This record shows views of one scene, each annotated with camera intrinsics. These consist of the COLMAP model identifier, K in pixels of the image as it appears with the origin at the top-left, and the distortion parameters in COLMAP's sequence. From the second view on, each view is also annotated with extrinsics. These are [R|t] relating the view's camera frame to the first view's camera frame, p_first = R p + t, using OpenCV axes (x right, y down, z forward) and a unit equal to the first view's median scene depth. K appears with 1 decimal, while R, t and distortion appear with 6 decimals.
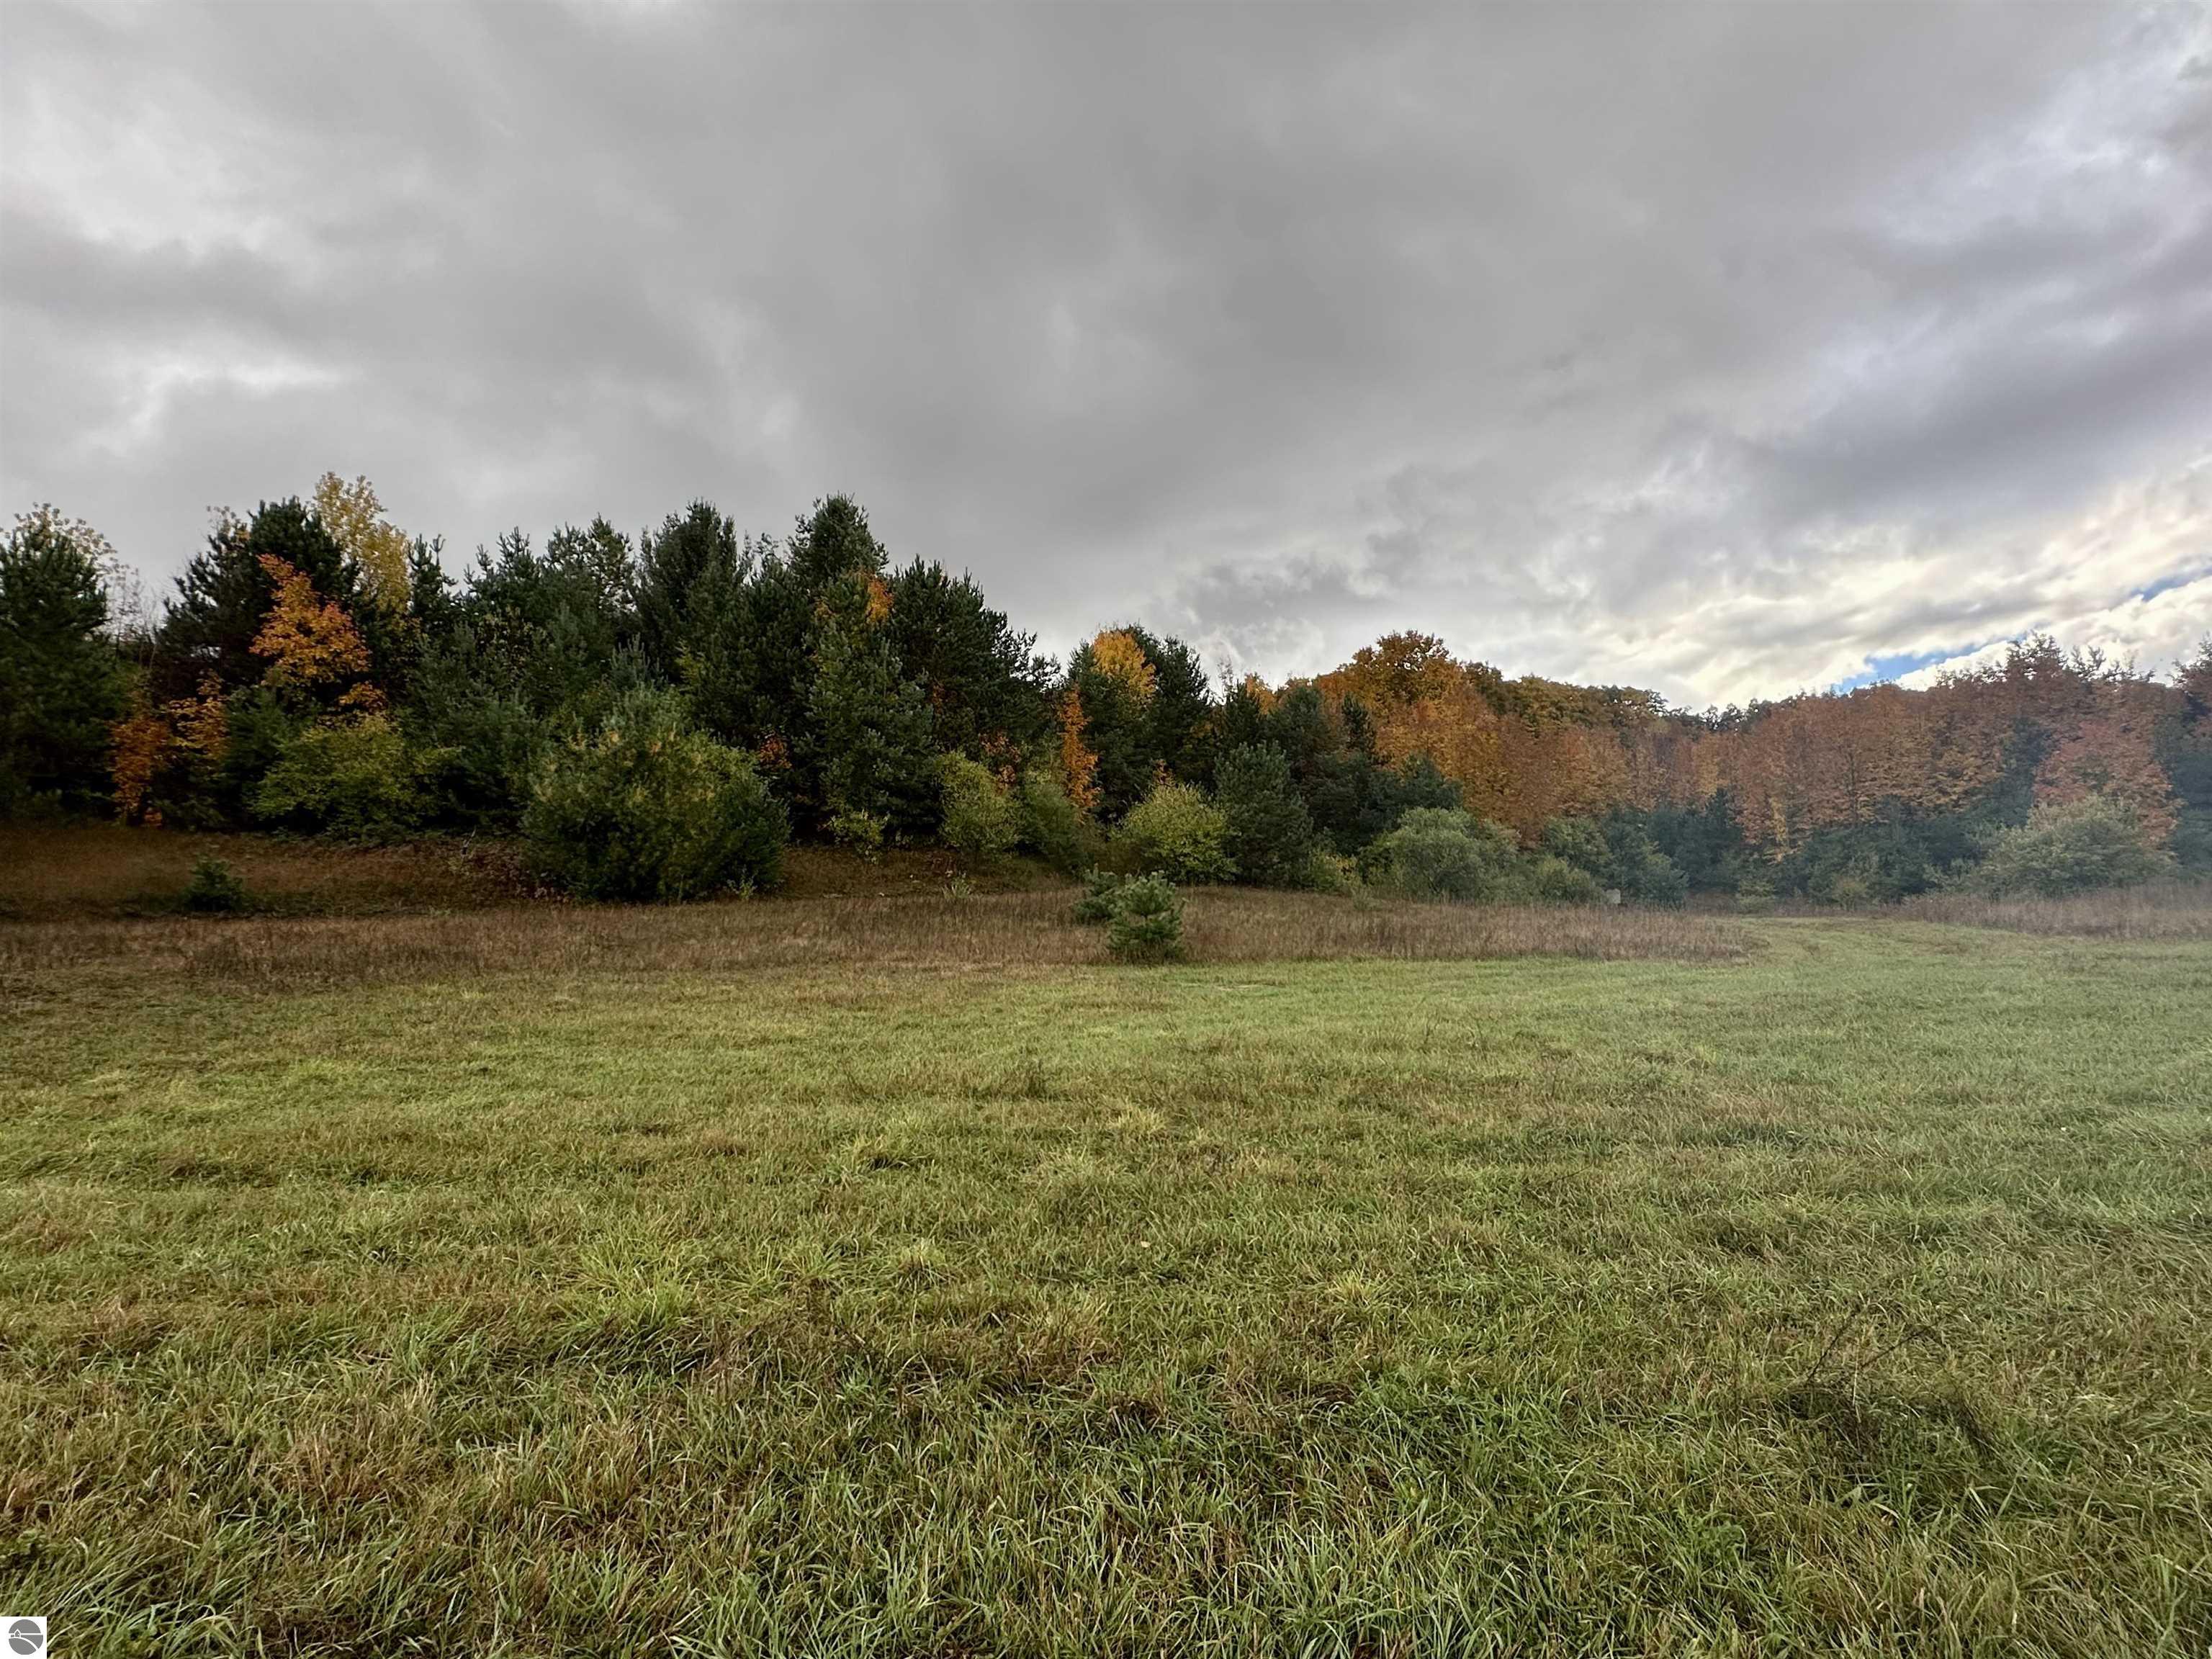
lens RADIAL K [[1091.5, 0, 1106.0], [0, 1091.5, 829.5], [0, 0, 1]] dist [0.001739, -0.000827]
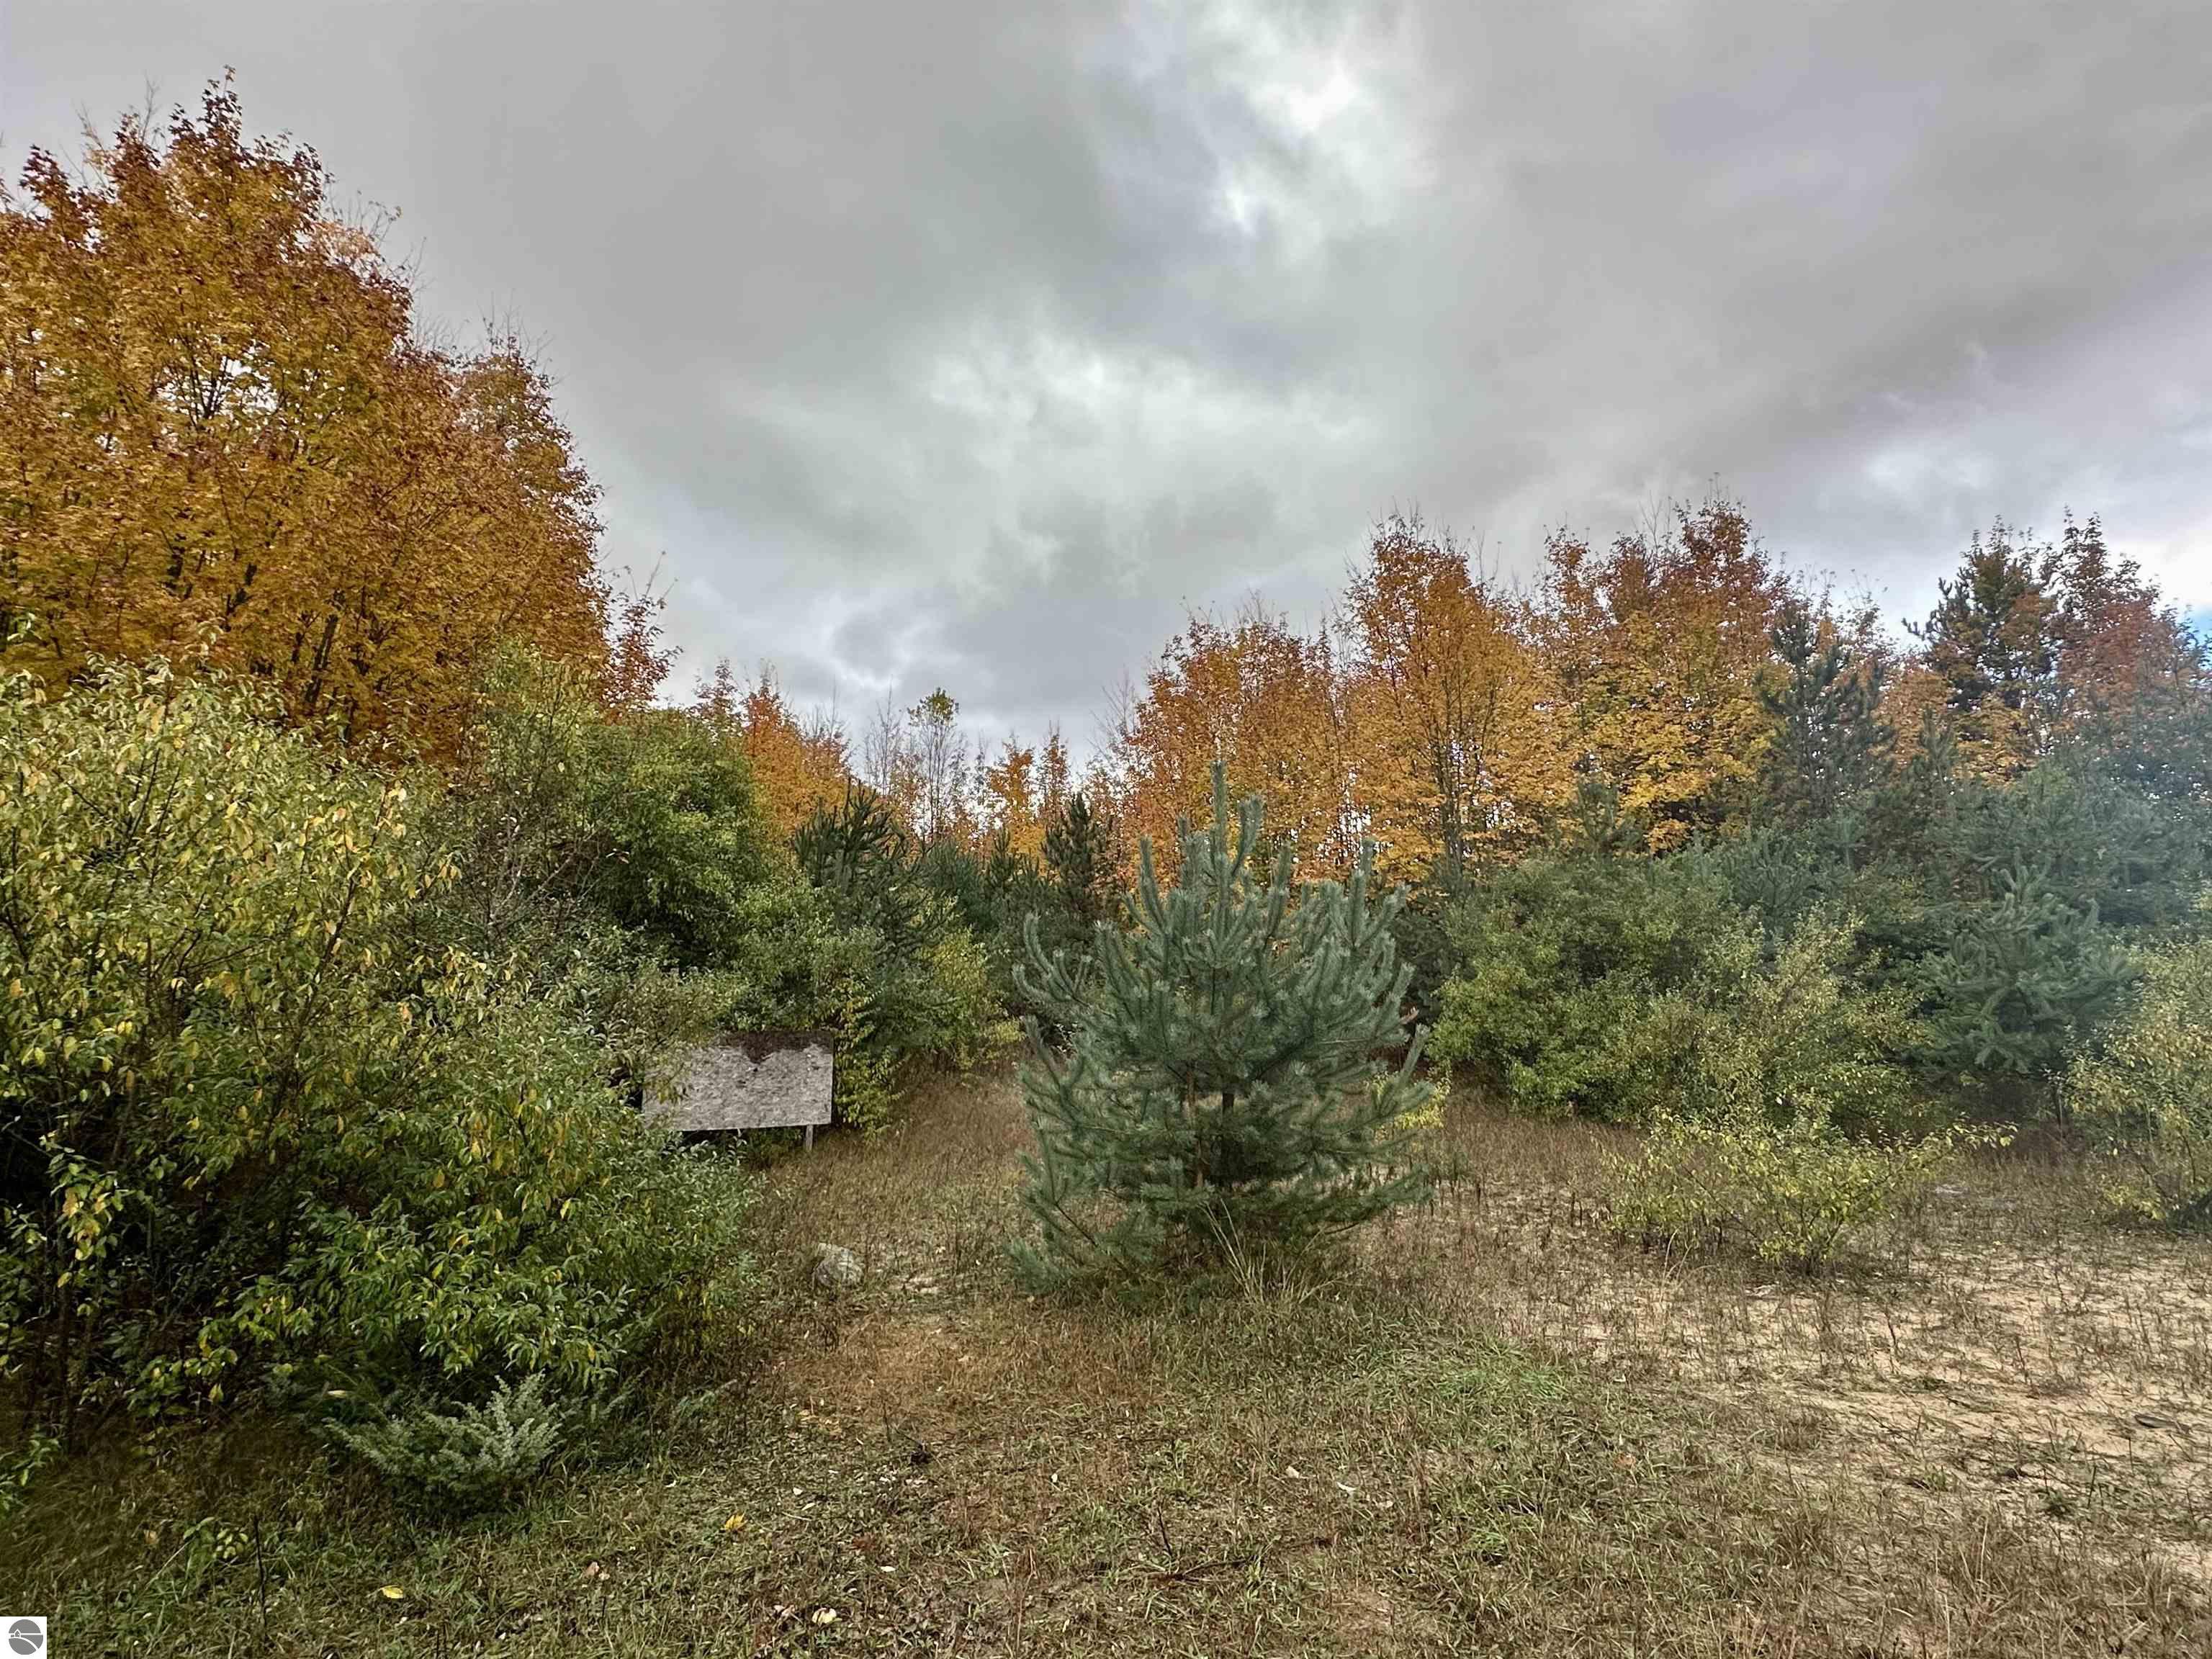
lens RADIAL K [[1091.5, 0, 1106.0], [0, 1091.5, 829.5], [0, 0, 1]] dist [0.001739, -0.000827]
pose [[0.777245, 0.134117, 0.614737, 0.393131], [-0.048512, 0.986884, -0.153971, 0.044629], [-0.627324, 0.089851, 0.773557, 0.834005]]
